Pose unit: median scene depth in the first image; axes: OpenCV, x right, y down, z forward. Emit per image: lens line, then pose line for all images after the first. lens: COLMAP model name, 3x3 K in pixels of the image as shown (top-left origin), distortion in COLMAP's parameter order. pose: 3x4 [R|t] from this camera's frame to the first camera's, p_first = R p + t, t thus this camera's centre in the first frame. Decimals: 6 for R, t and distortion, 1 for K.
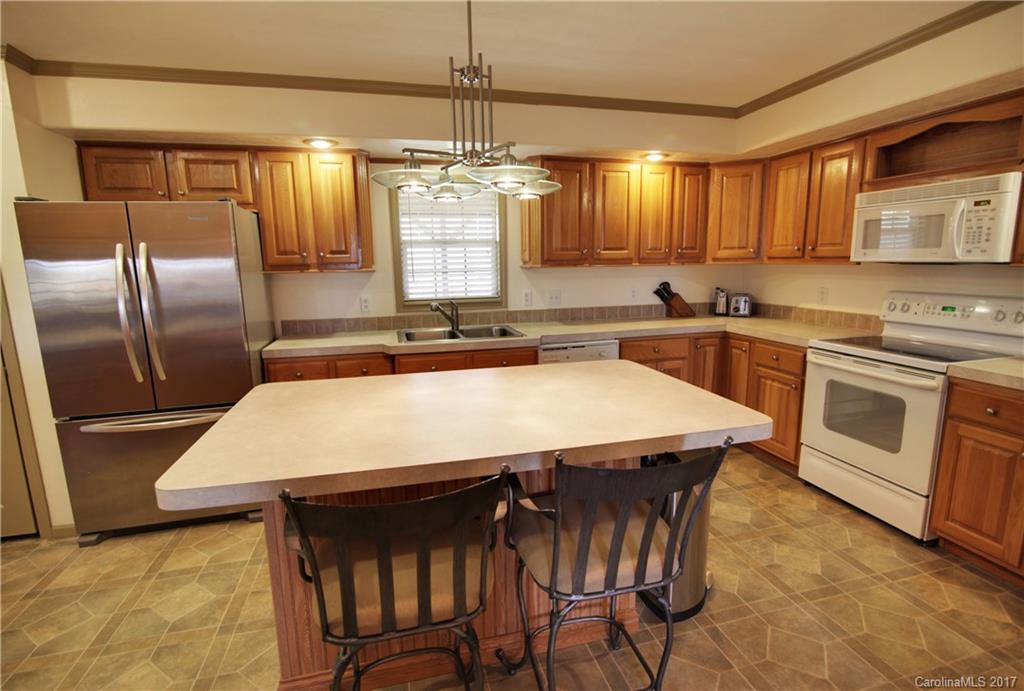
lens RADIAL K [[480.9, 0, 512.0], [0, 480.9, 342.1], [0, 0, 1]] dist [-0.021317, 0.001367]
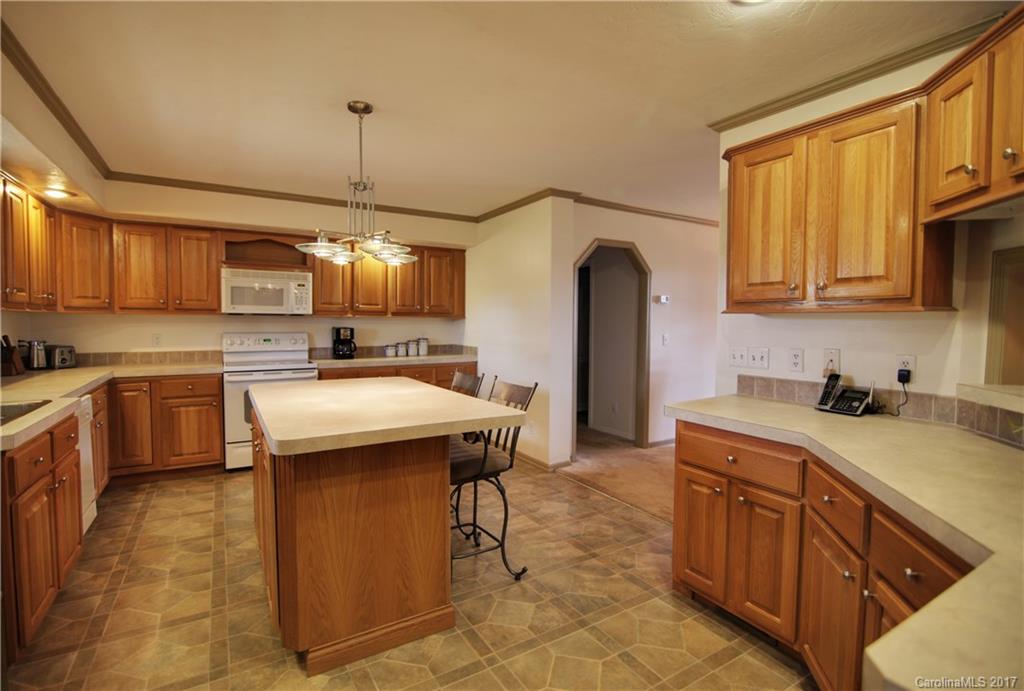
lens RADIAL K [[480.9, 0, 512.0], [0, 480.9, 342.1], [0, 0, 1]] dist [-0.021317, 0.001367]
pose [[-0.290437, -0.025441, 0.956556, -0.877062], [0.157816, 0.984684, 0.074107, -0.043124], [-0.943790, 0.172484, -0.281973, 0.529305]]
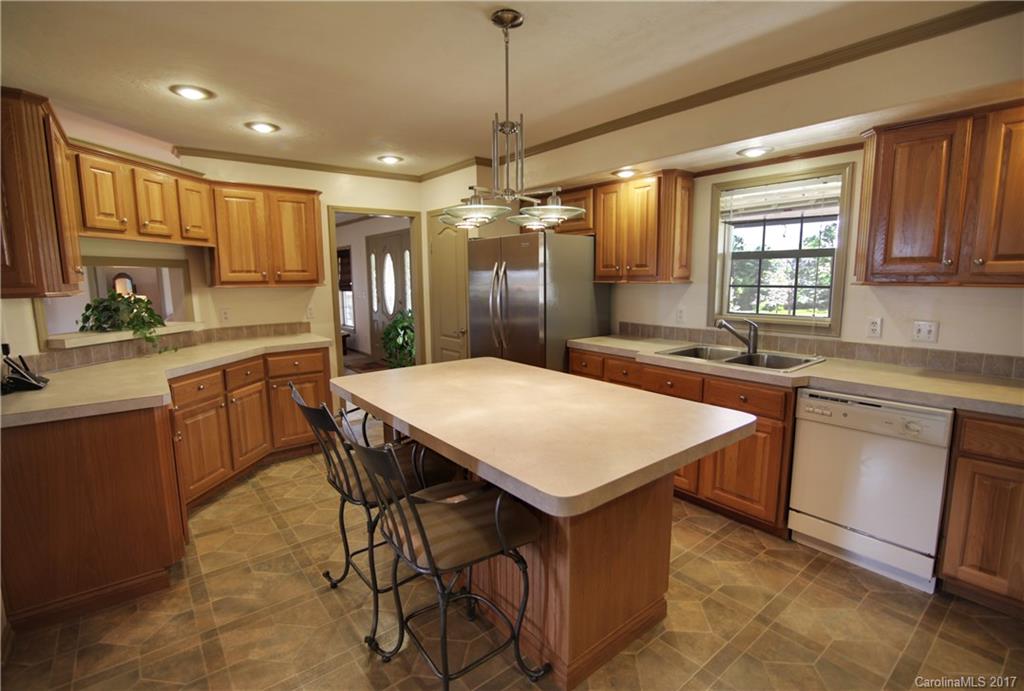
lens RADIAL K [[471.3, 0, 508.3], [0, 471.3, 342.7], [0, 0, 1]] dist [-0.020254, -0.000051]
pose [[0.405386, 0.140136, -0.903341, 0.531592], [-0.148540, 0.985145, 0.086167, -0.058420], [0.901997, 0.099252, 0.420180, 0.274649]]
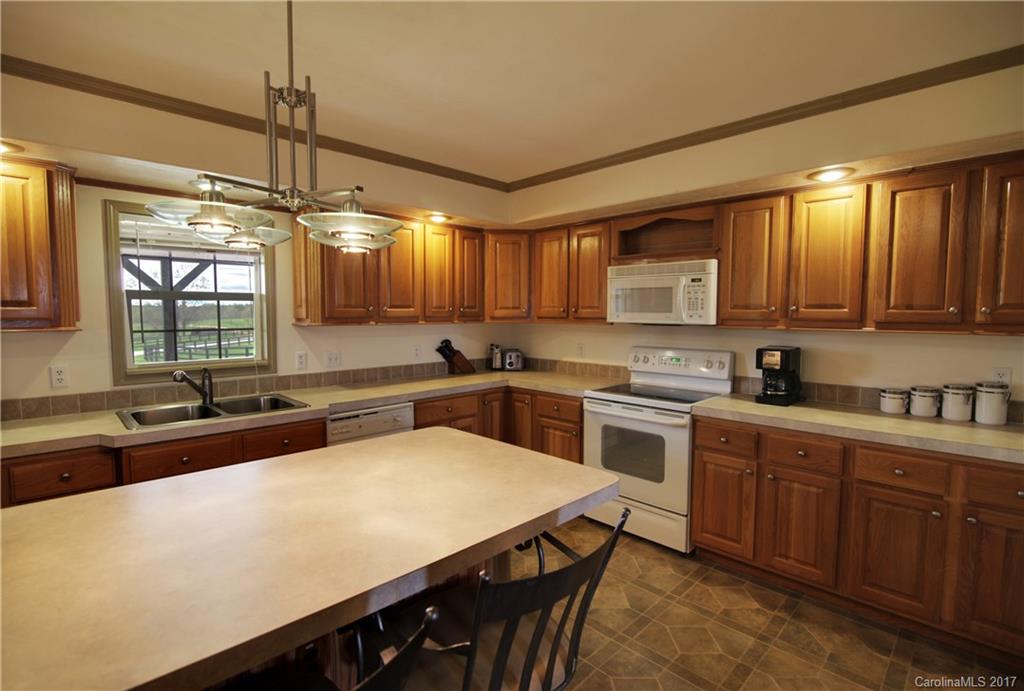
lens RADIAL K [[480.9, 0, 512.0], [0, 480.9, 342.1], [0, 0, 1]] dist [-0.021317, 0.001367]
pose [[0.866396, -0.012663, 0.499198, -0.084767], [0.067074, 0.993570, -0.091208, -0.024273], [-0.494833, 0.112506, 0.861674, 0.080907]]
